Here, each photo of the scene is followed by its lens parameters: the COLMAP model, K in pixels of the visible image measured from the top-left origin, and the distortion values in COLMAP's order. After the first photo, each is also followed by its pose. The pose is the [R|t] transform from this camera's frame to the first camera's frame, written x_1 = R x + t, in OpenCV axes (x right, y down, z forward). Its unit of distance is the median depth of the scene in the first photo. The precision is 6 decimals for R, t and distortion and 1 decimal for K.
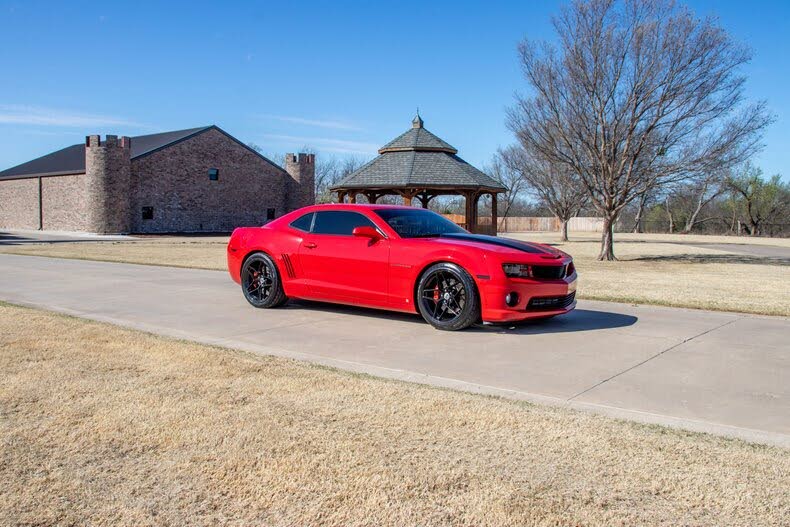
lens RADIAL K [[711.1, 0, 394.4], [0, 711.1, 263.7], [0, 0, 1]] dist [-0.131612, 0.107256]
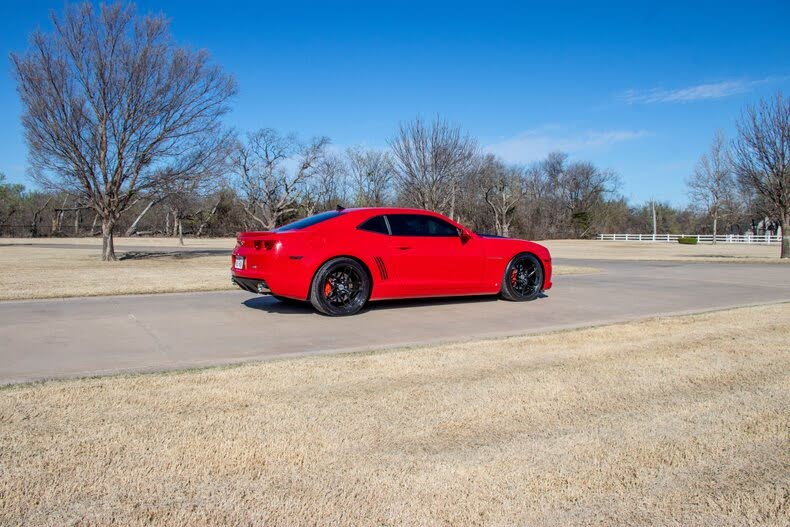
lens RADIAL K [[639.3, 0, 393.0], [0, 639.3, 262.7], [0, 0, 1]] dist [-0.119006, 0.051064]
pose [[0.382352, -0.063710, 0.921818, -0.252143], [0.060489, 0.997206, 0.043831, -0.011414], [-0.922035, 0.039001, 0.385137, 0.159105]]
